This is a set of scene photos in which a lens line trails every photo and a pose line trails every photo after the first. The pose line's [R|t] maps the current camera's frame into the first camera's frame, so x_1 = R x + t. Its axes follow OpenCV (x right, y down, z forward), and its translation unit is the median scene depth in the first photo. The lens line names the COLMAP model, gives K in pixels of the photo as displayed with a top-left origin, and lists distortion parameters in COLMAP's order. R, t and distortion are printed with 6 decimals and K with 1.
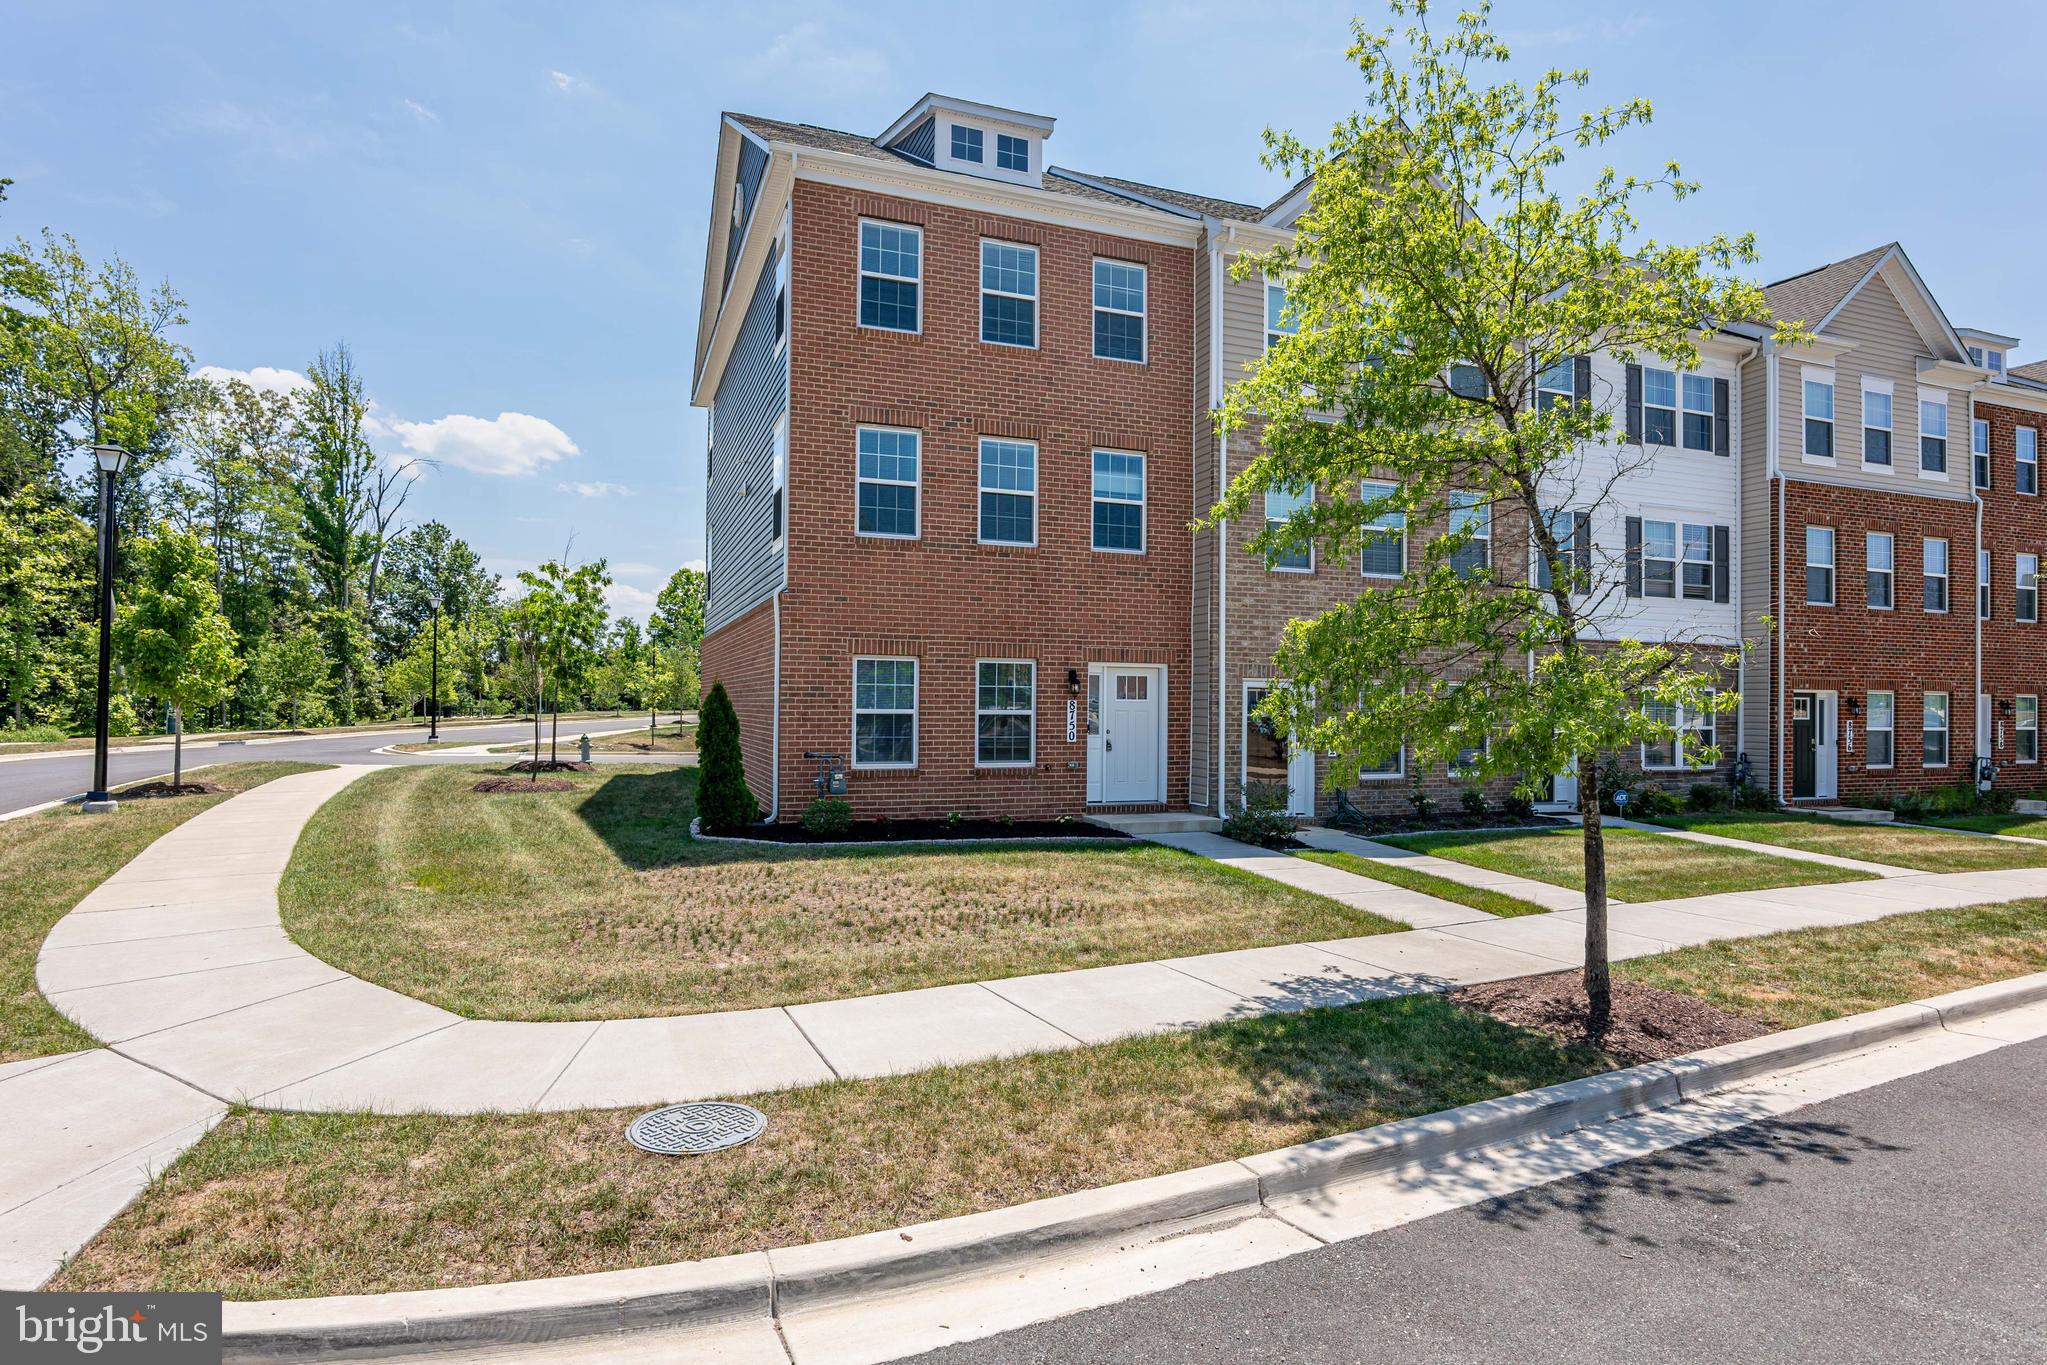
lens RADIAL K [[1095.3, 0, 1012.7], [0, 1095.3, 625.9], [0, 0, 1]] dist [-0.020198, 0.009344]
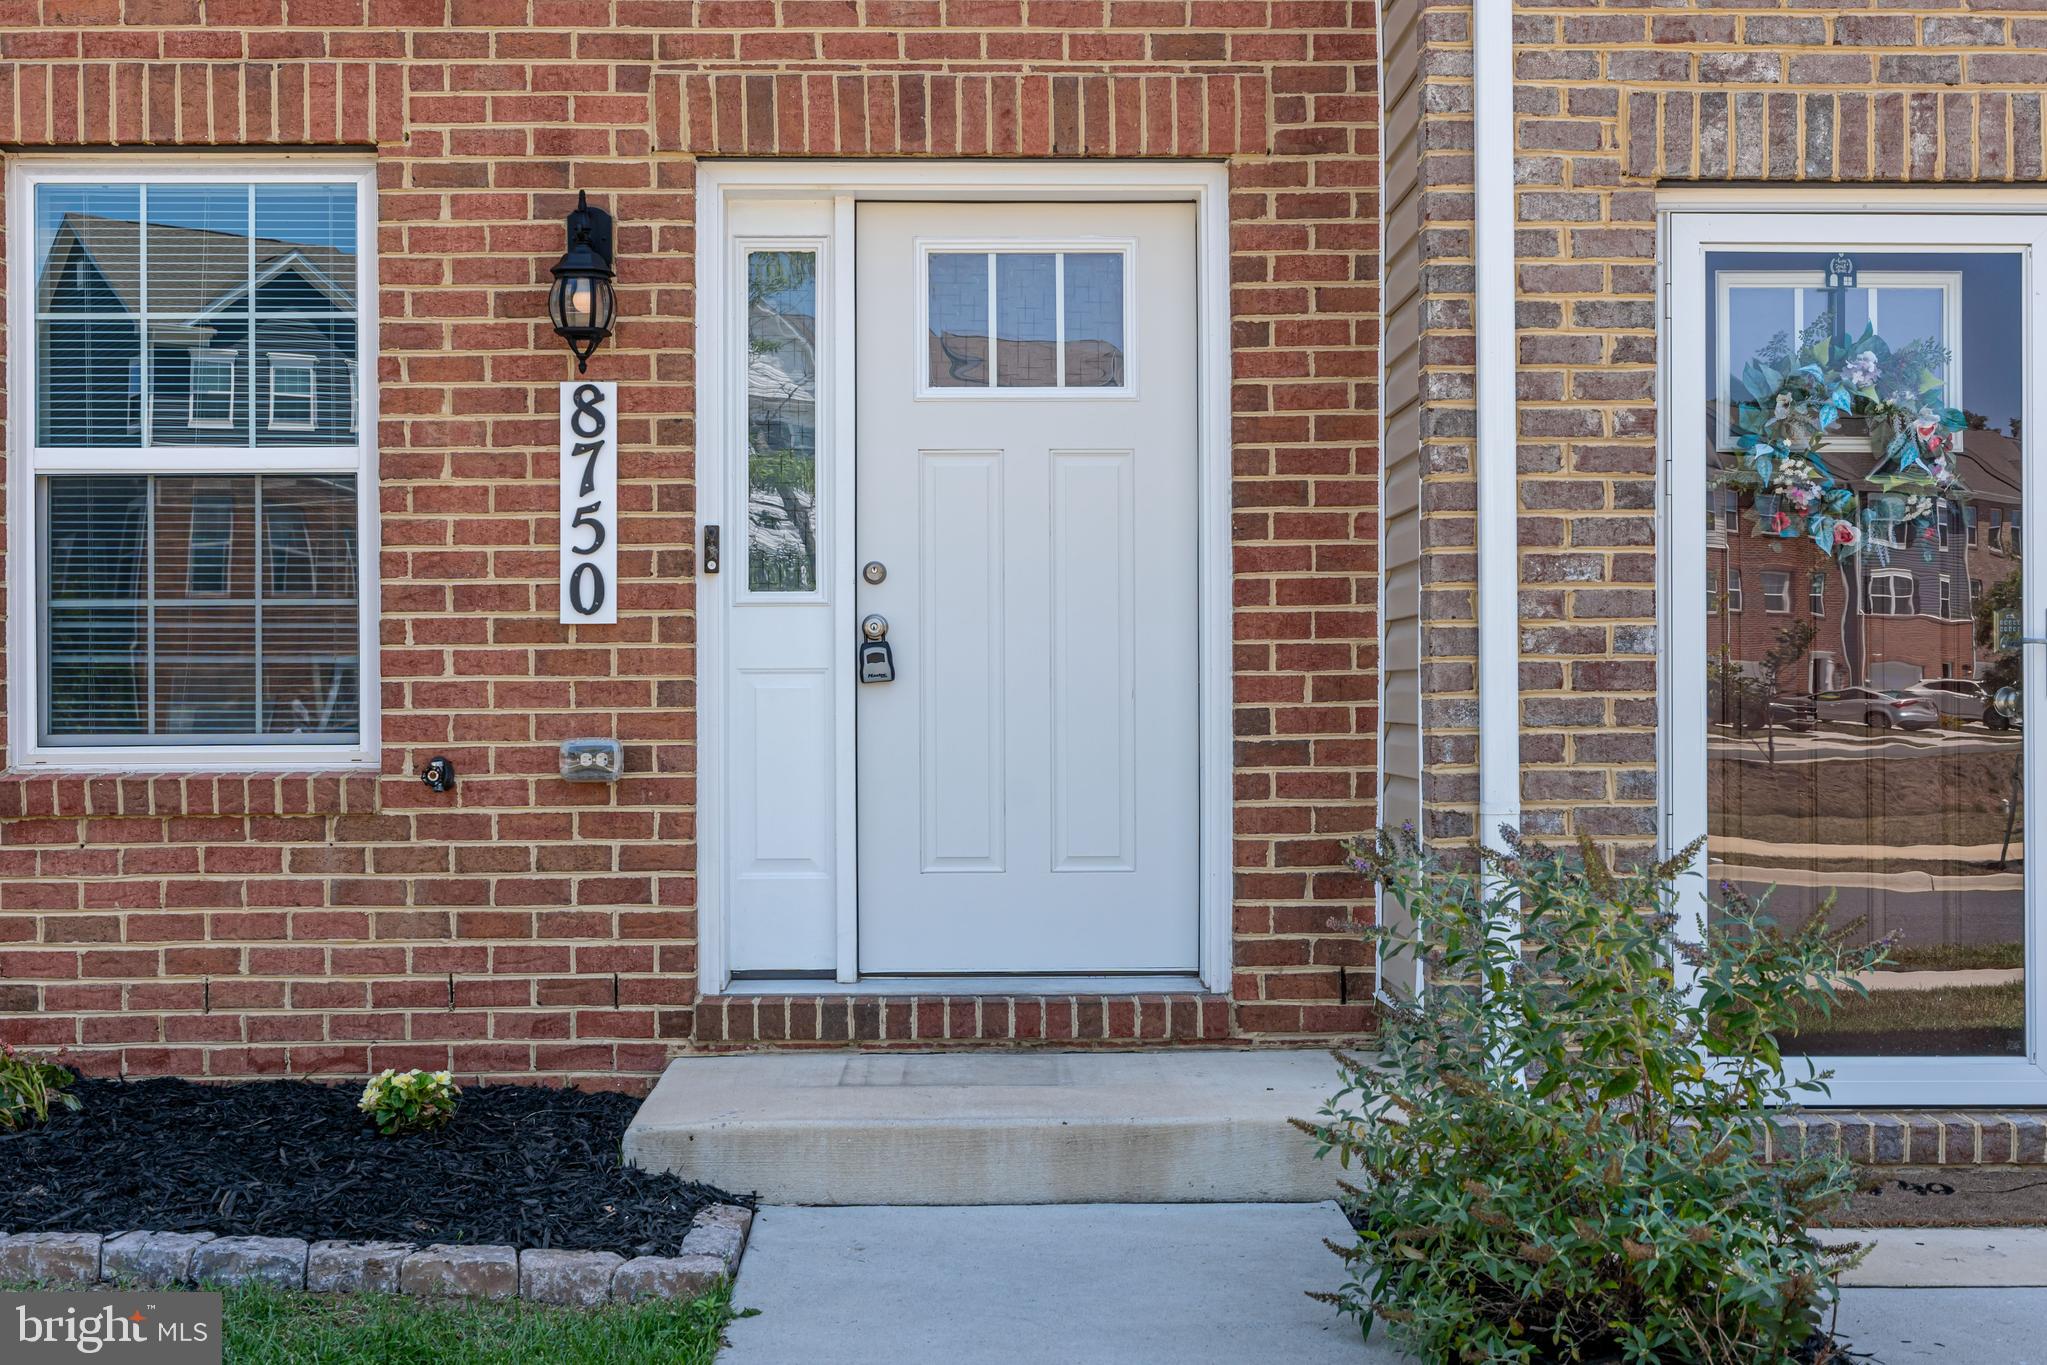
lens RADIAL K [[2440.6, 0, 1011.5], [0, 2440.6, 689.2], [0, 0, 1]] dist [0.006930, 0.000000]
pose [[0.946307, -0.015054, -0.322919, 0.229827], [0.035565, 0.997700, 0.057712, 0.092213], [0.321307, -0.066098, 0.944665, 0.633622]]
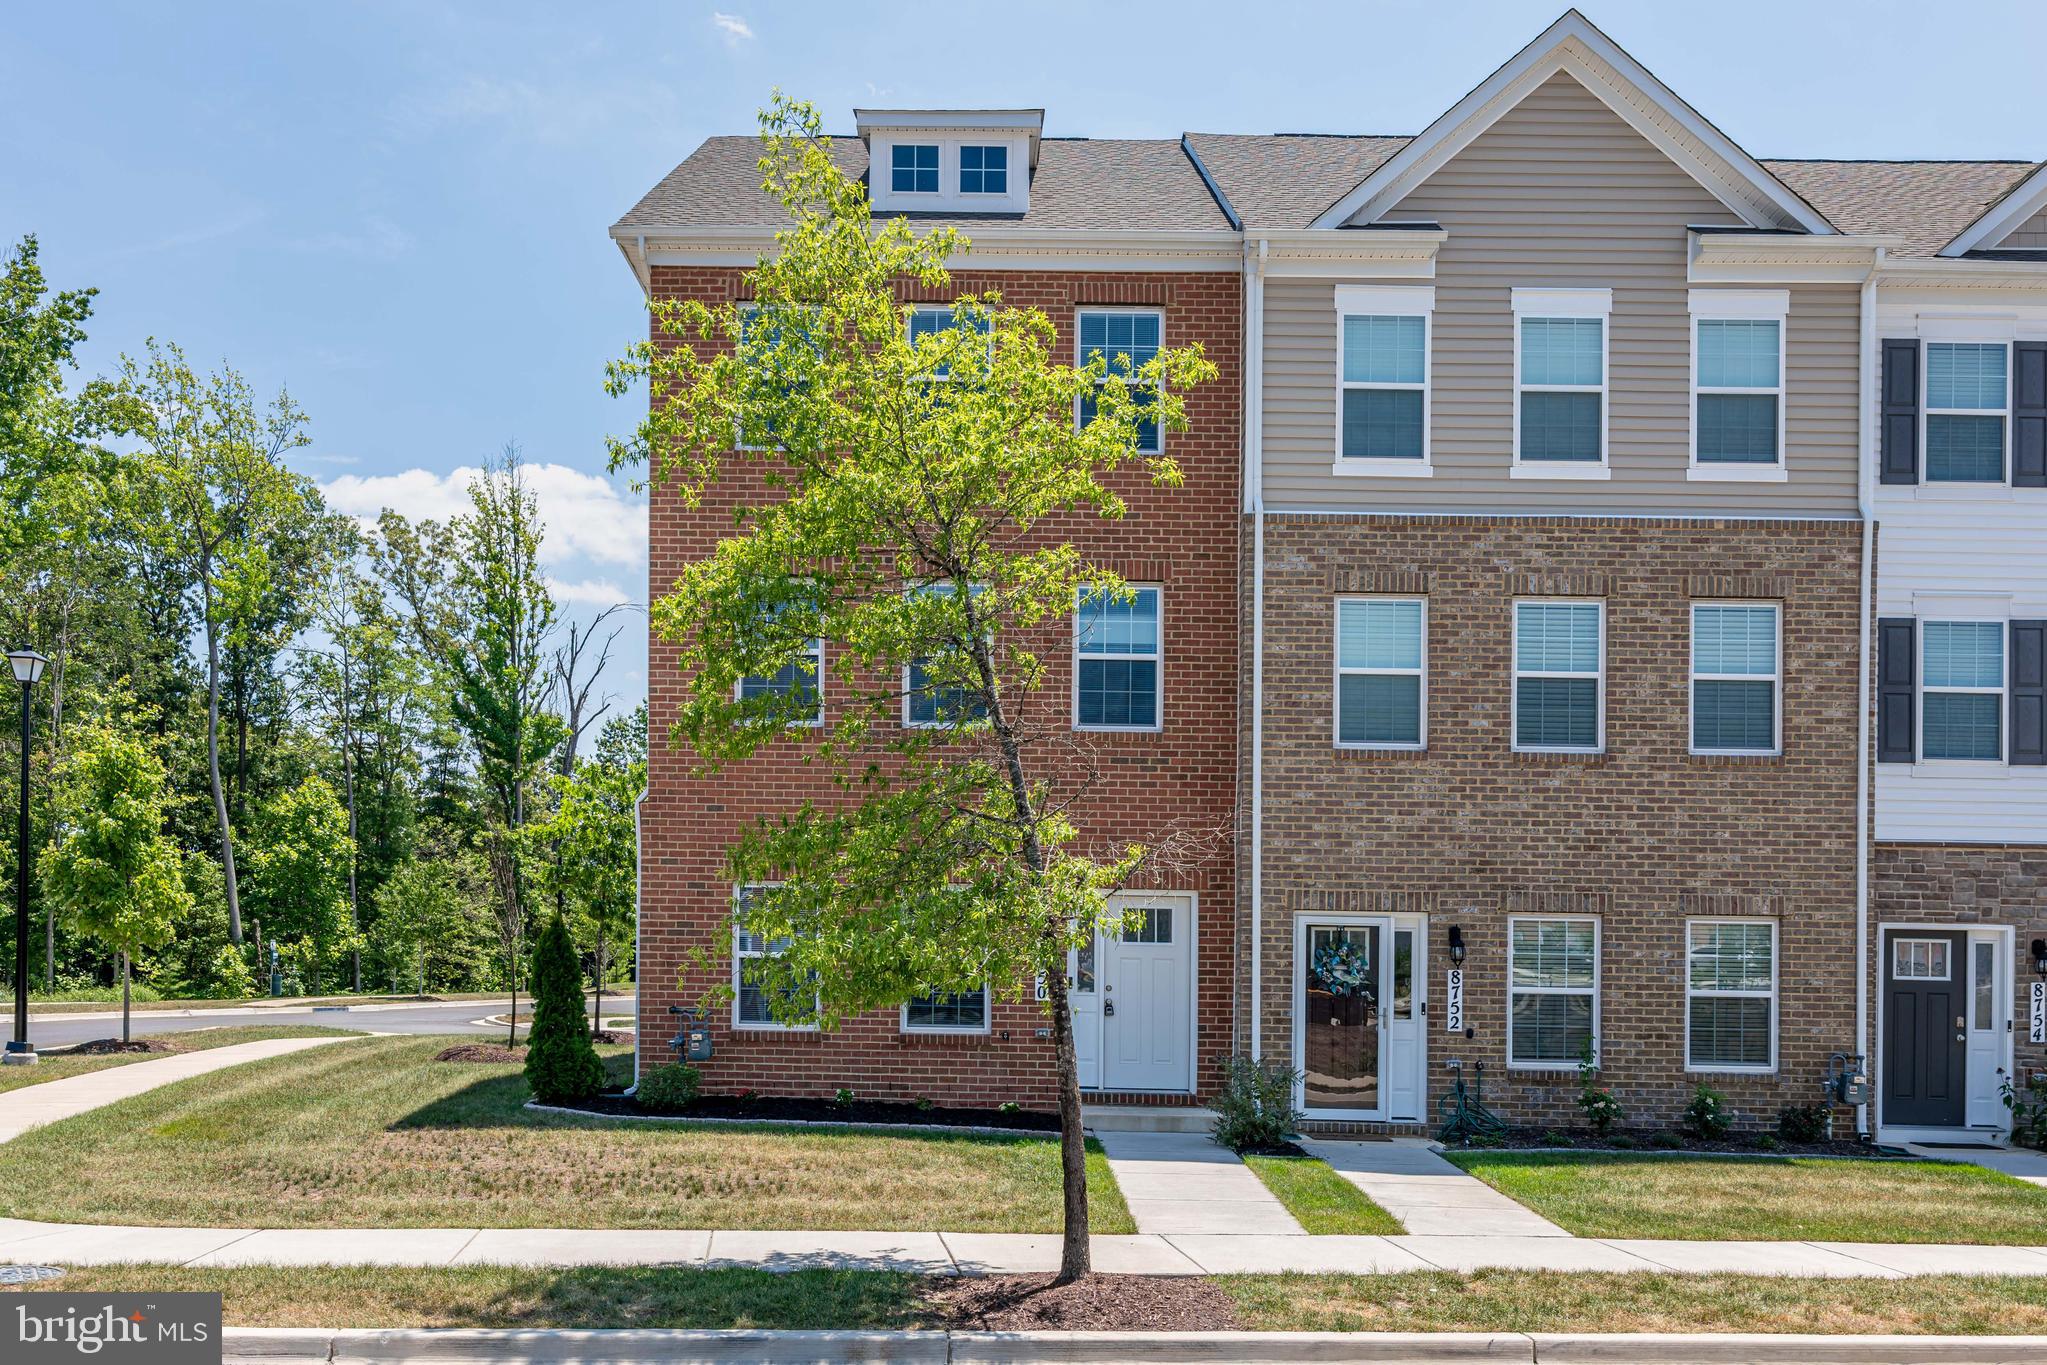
lens RADIAL K [[1924.1, 0, 948.3], [0, 1924.1, 846.4], [0, 0, 1]] dist [0.013072, 0.000000]
pose [[0.924793, -0.015238, -0.380165, 0.455031], [0.017049, 0.999854, 0.001397, 0.002755], [0.380088, -0.007773, 0.924918, -0.170230]]
